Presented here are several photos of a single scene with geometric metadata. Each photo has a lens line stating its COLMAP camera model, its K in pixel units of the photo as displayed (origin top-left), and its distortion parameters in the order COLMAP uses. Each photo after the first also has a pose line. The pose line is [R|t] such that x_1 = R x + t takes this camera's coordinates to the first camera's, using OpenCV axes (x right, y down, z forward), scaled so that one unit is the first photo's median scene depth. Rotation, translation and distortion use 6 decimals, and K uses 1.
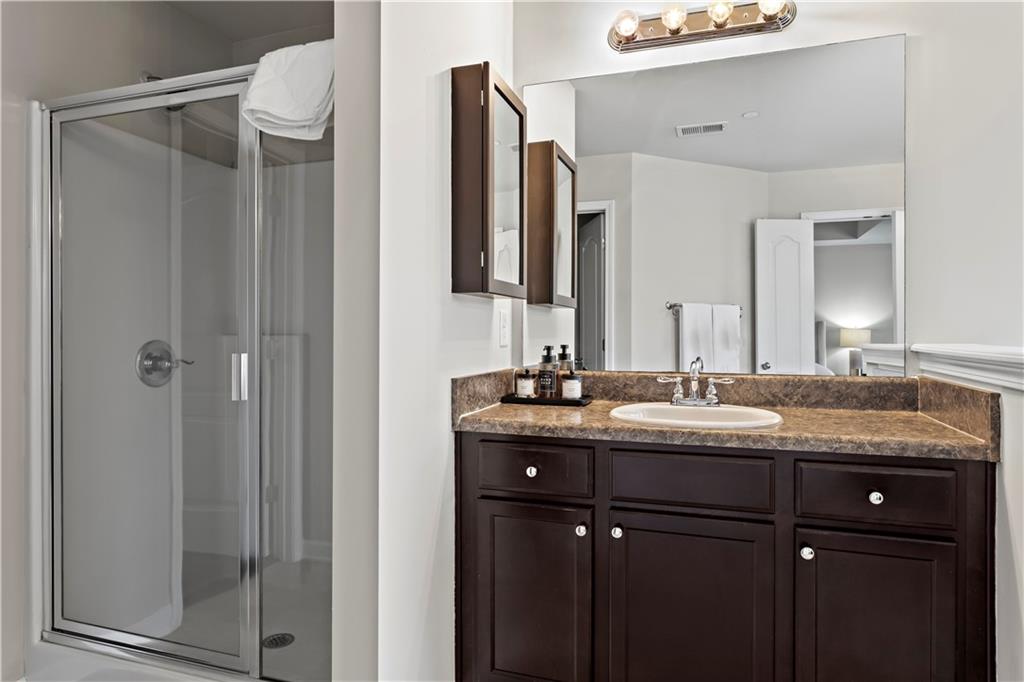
lens RADIAL K [[622.0, 0, 512.1], [0, 622.0, 340.6], [0, 0, 1]] dist [-0.003663, -0.001324]
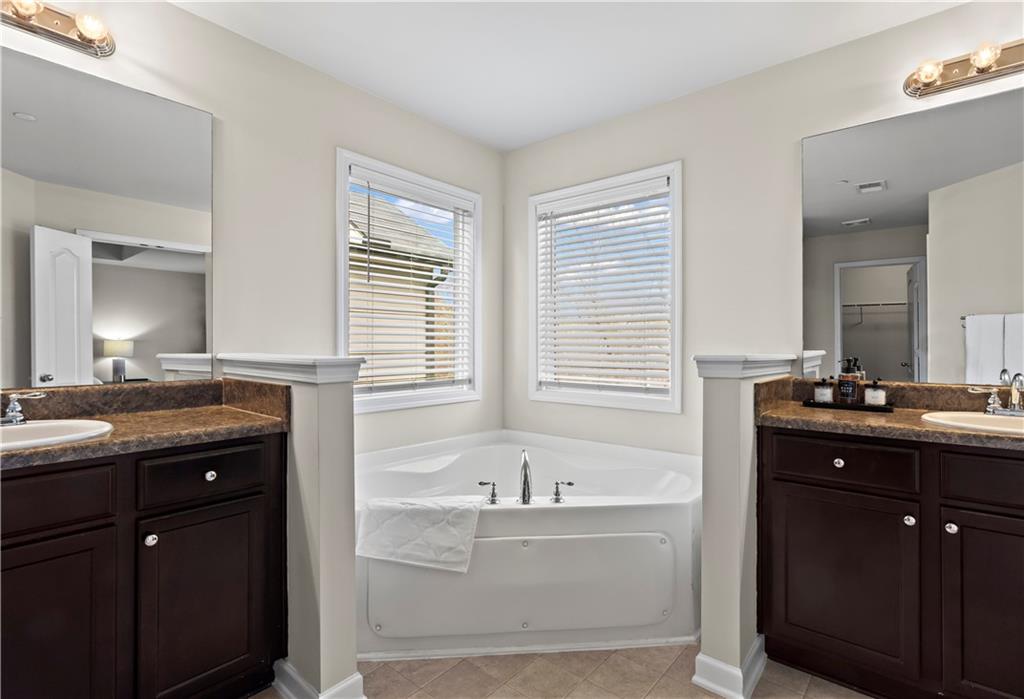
lens RADIAL K [[499.9, 0, 512.5], [0, 499.9, 344.7], [0, 0, 1]] dist [0.004614, 0.000931]
pose [[0.356115, 0.000795, 0.934442, -0.121151], [0.009018, 0.999950, -0.004287, -0.003260], [-0.934398, 0.009953, 0.356090, 0.048139]]
